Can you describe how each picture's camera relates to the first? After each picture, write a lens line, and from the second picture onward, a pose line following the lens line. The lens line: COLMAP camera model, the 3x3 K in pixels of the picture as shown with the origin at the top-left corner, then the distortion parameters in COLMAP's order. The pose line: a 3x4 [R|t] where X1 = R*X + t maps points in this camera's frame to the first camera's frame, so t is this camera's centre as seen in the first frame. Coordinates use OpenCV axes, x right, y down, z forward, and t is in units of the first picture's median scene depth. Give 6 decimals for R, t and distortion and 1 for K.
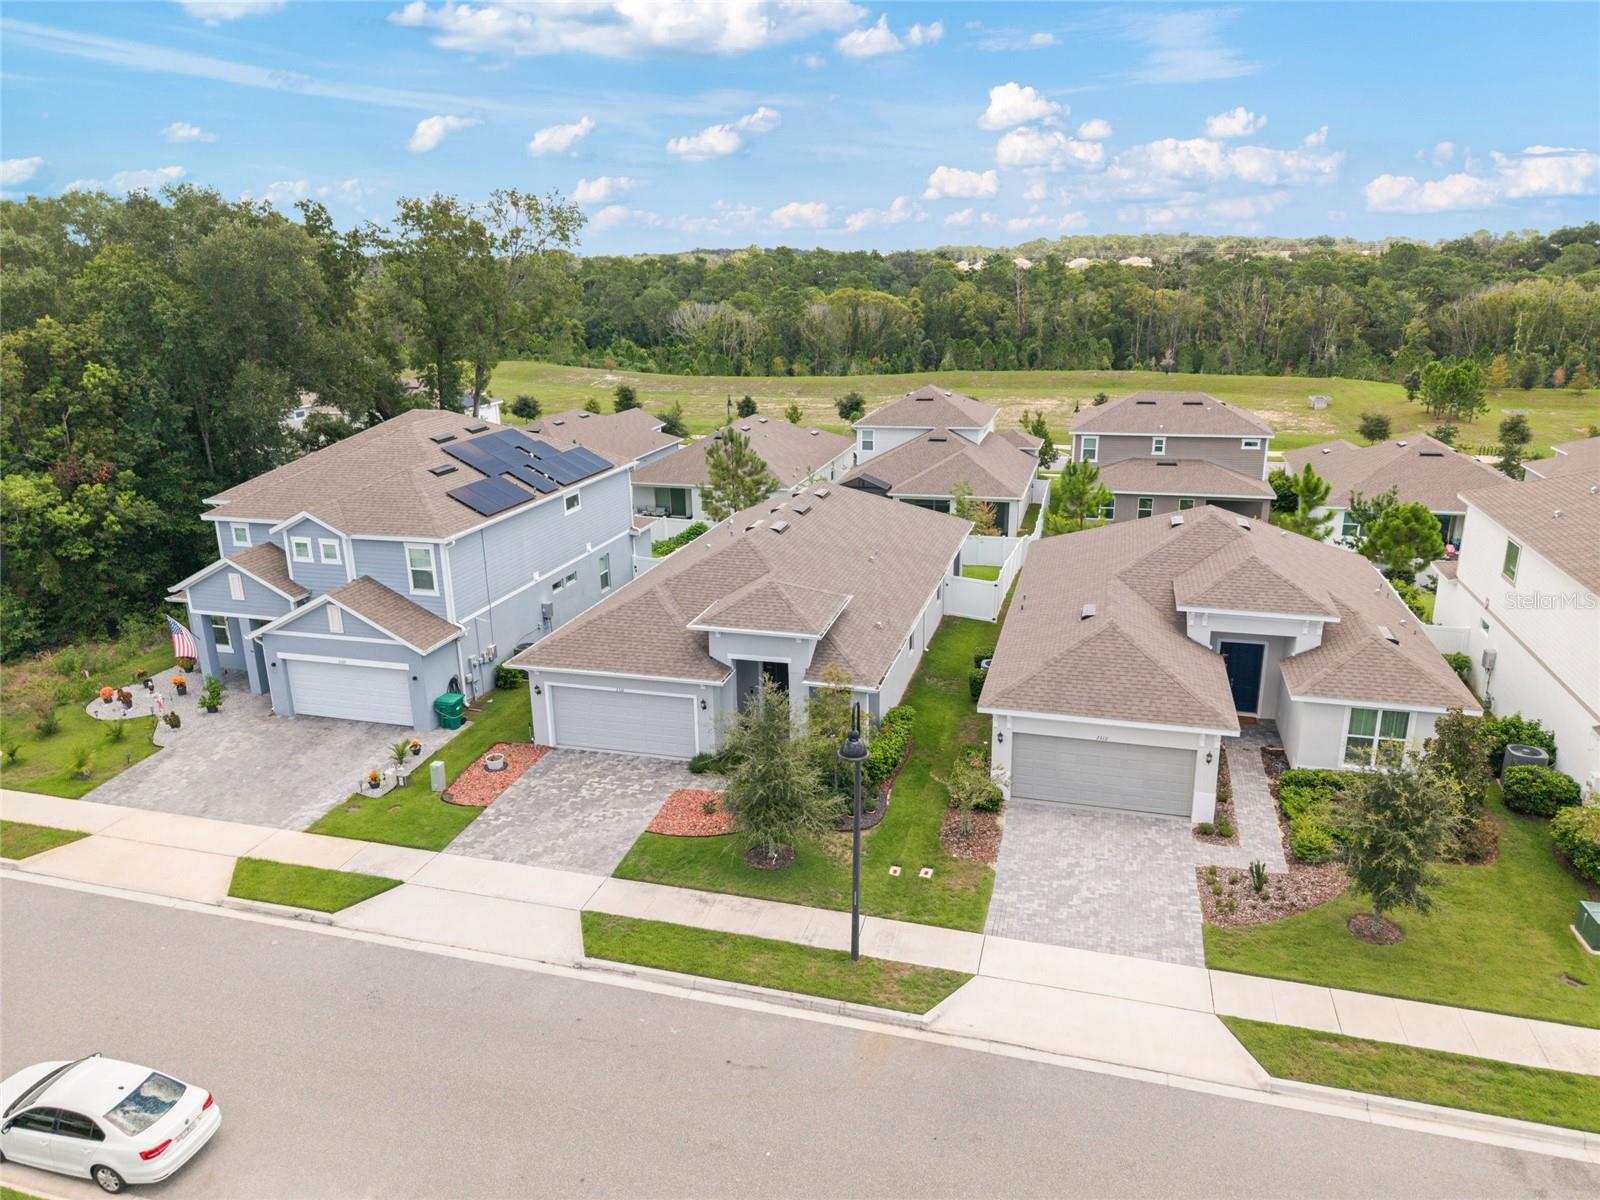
lens RADIAL K [[1103.2, 0, 800.0], [0, 1103.2, 600.0], [0, 0, 1]] dist [0.005417, -0.038847]
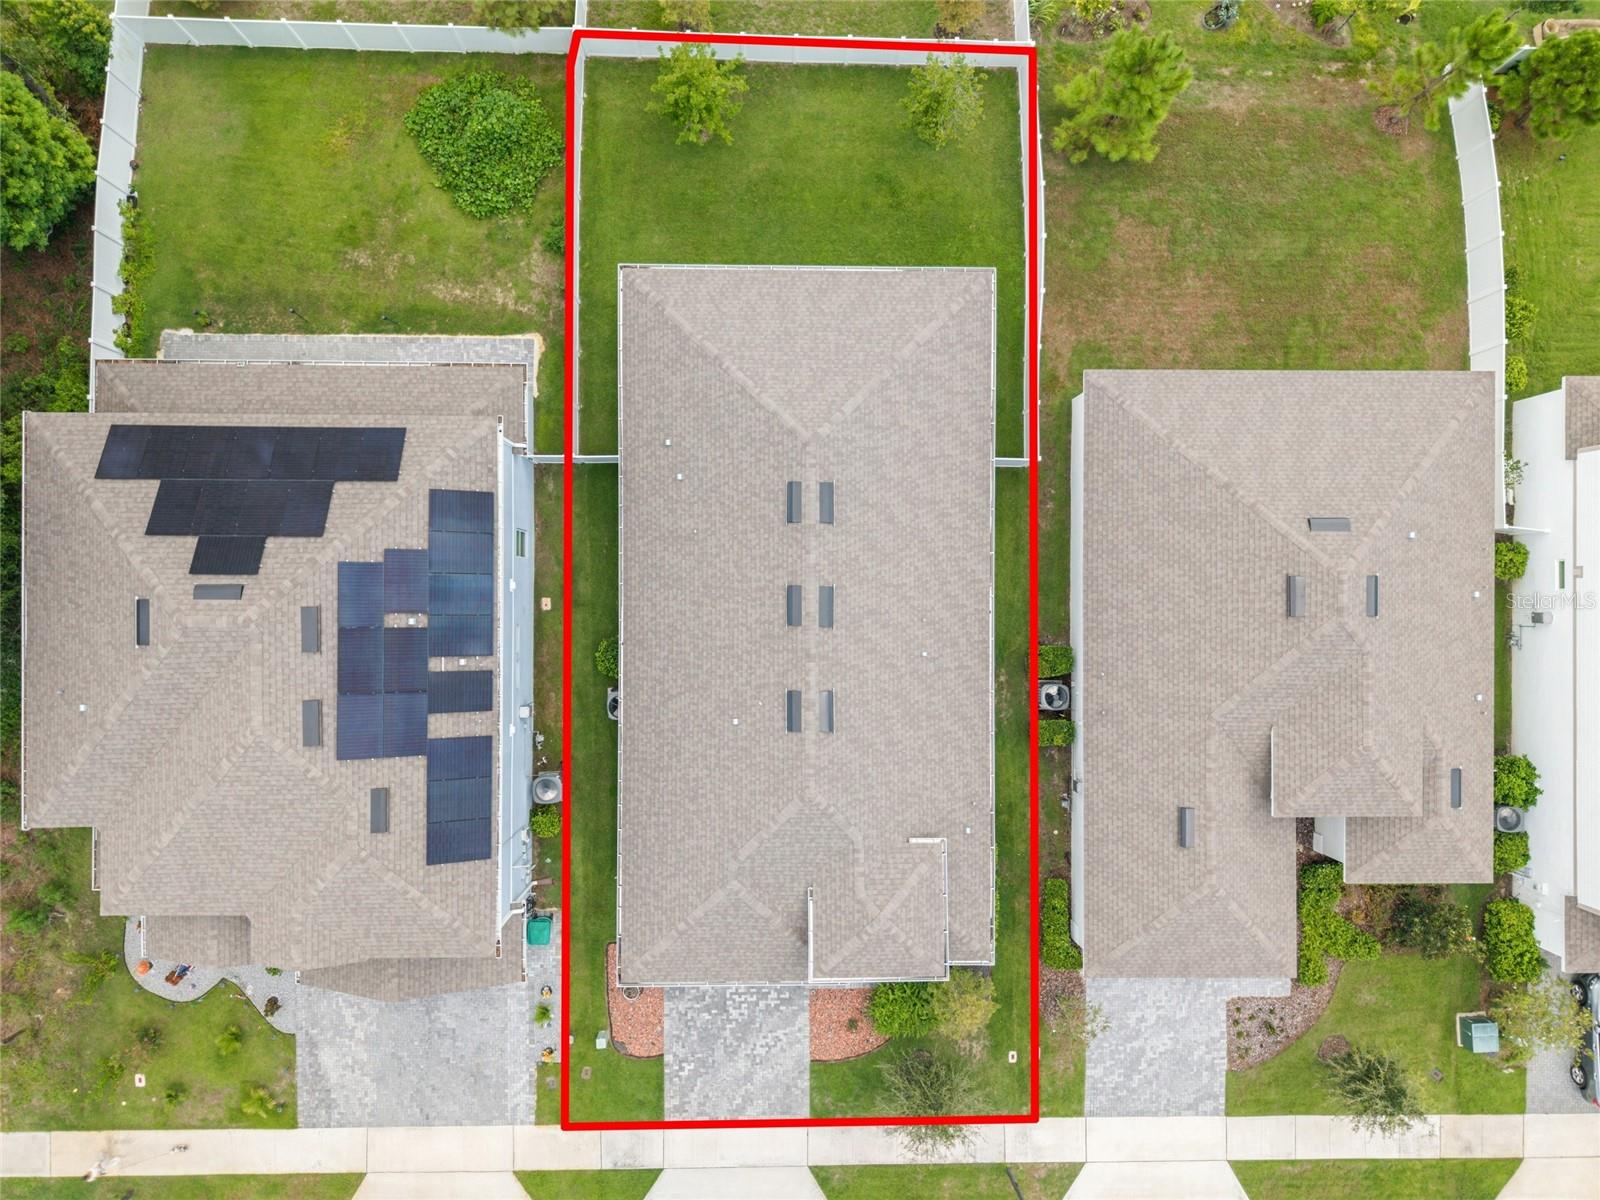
lens RADIAL K [[1103.2, 0, 800.0], [0, 1103.2, 600.0], [0, 0, 1]] dist [0.005417, -0.038847]
pose [[0.961269, -0.271041, 0.049977, -0.068608], [0.039195, 0.313925, 0.948638, -1.053073], [-0.272809, -0.909938, 0.312390, 1.008827]]
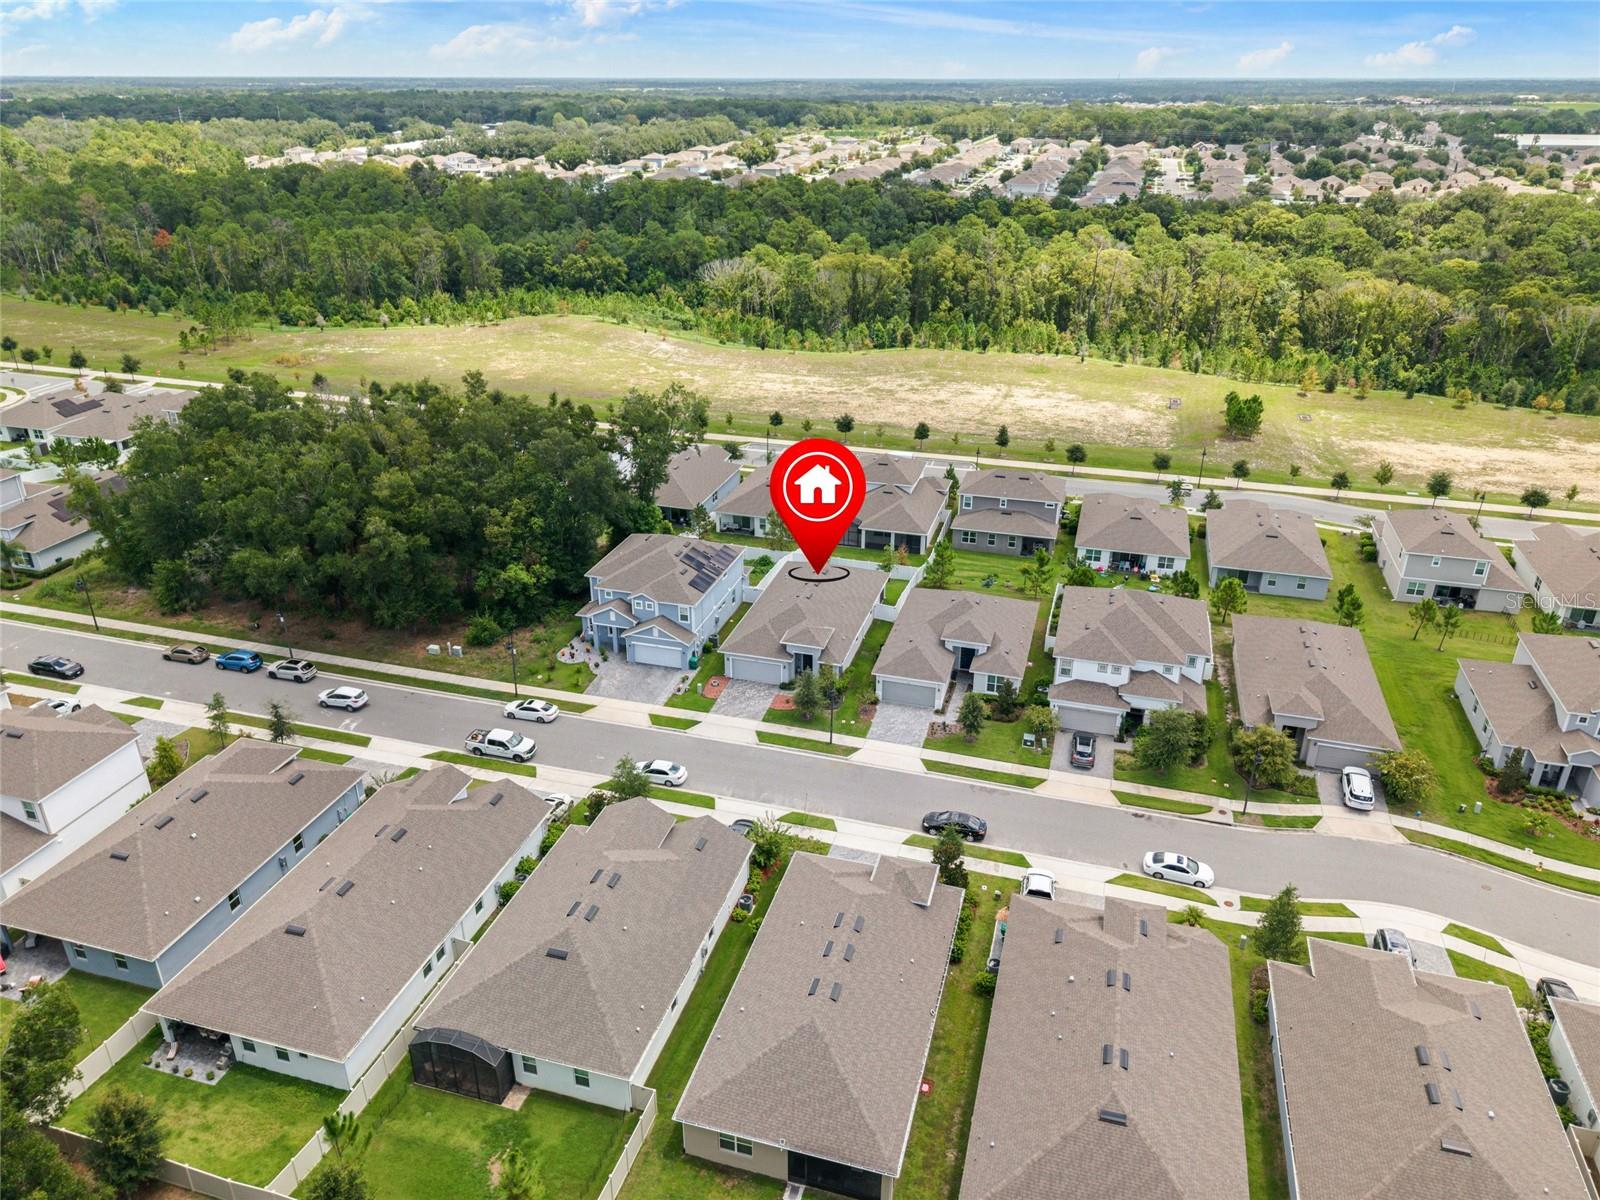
lens RADIAL K [[1086.9, 0, 800.0], [0, 1086.9, 600.0], [0, 0, 1]] dist [-0.003819, -0.003219]
pose [[0.999784, 0.020498, 0.003354, -0.060710], [-0.020762, 0.990724, 0.134292, -0.509683], [-0.000570, -0.134333, 0.990936, -2.021786]]
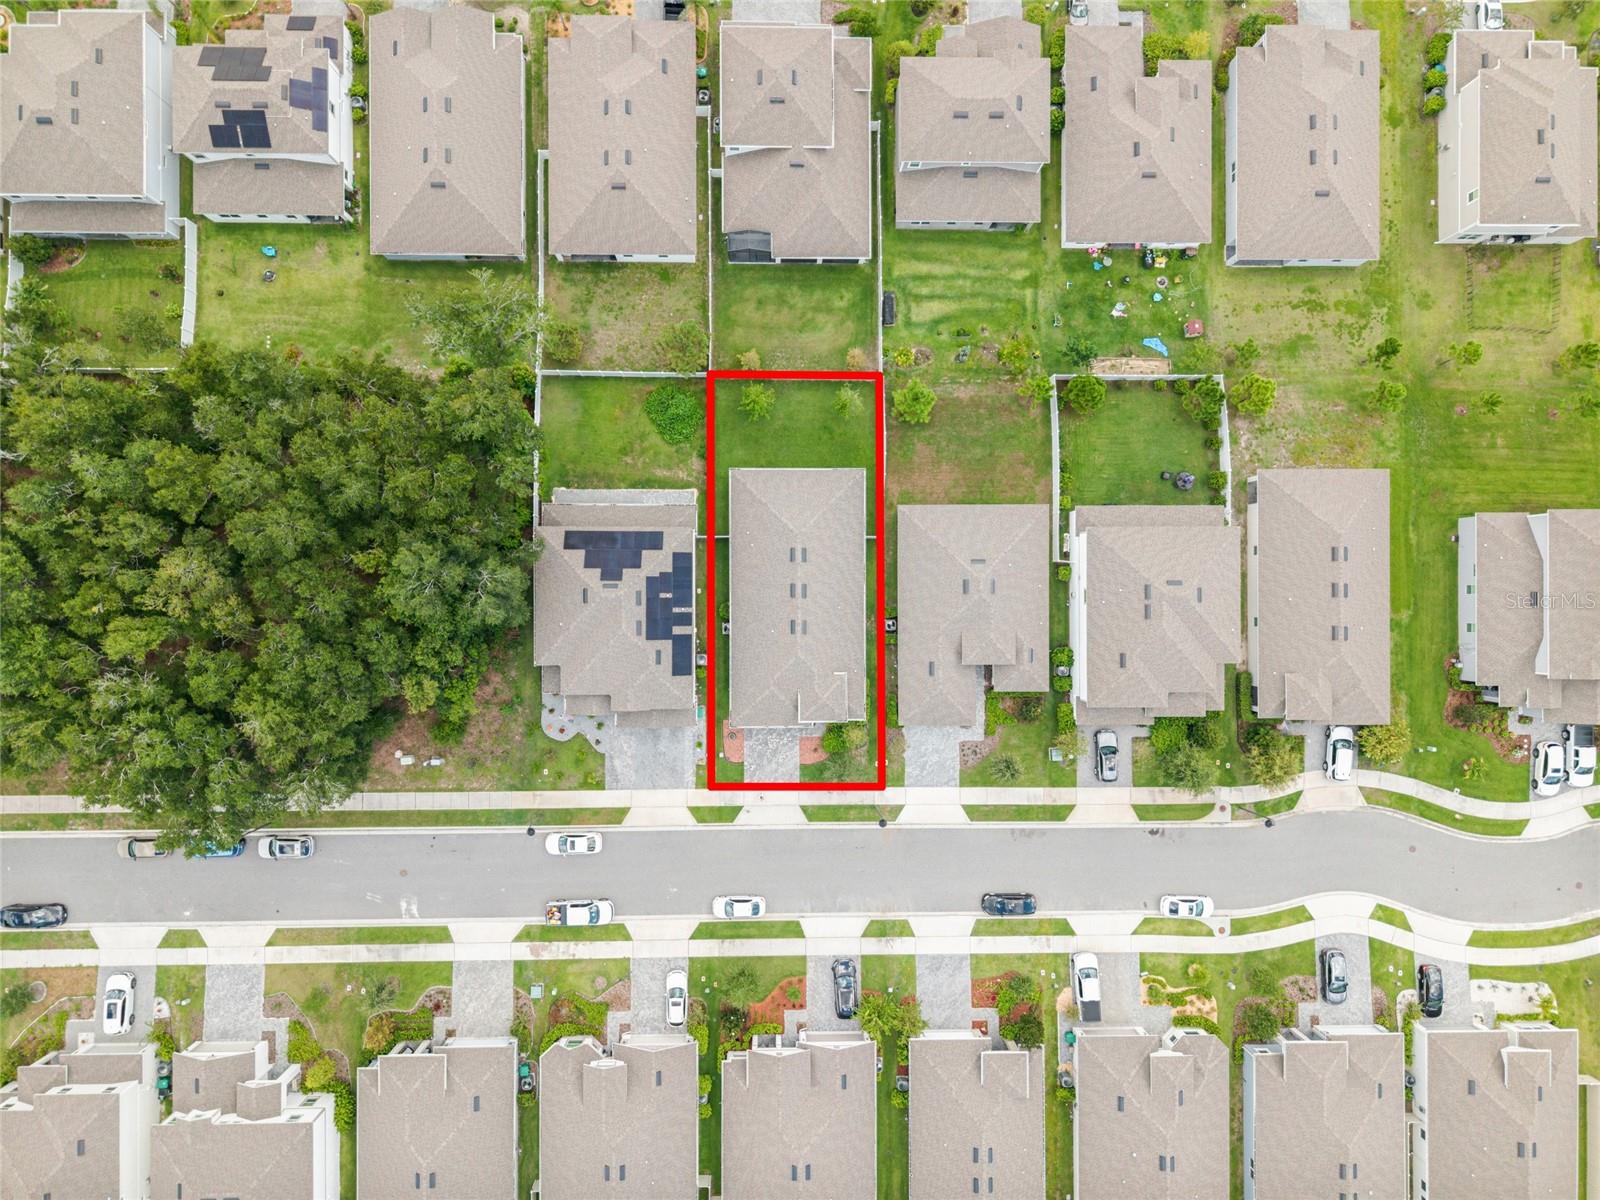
lens RADIAL K [[1086.9, 0, 800.0], [0, 1086.9, 600.0], [0, 0, 1]] dist [-0.003819, -0.003219]
pose [[0.960323, -0.274263, 0.050600, -0.157768], [0.039232, 0.312478, 0.949114, -2.789677], [-0.276118, -0.909471, 0.310840, 0.407905]]
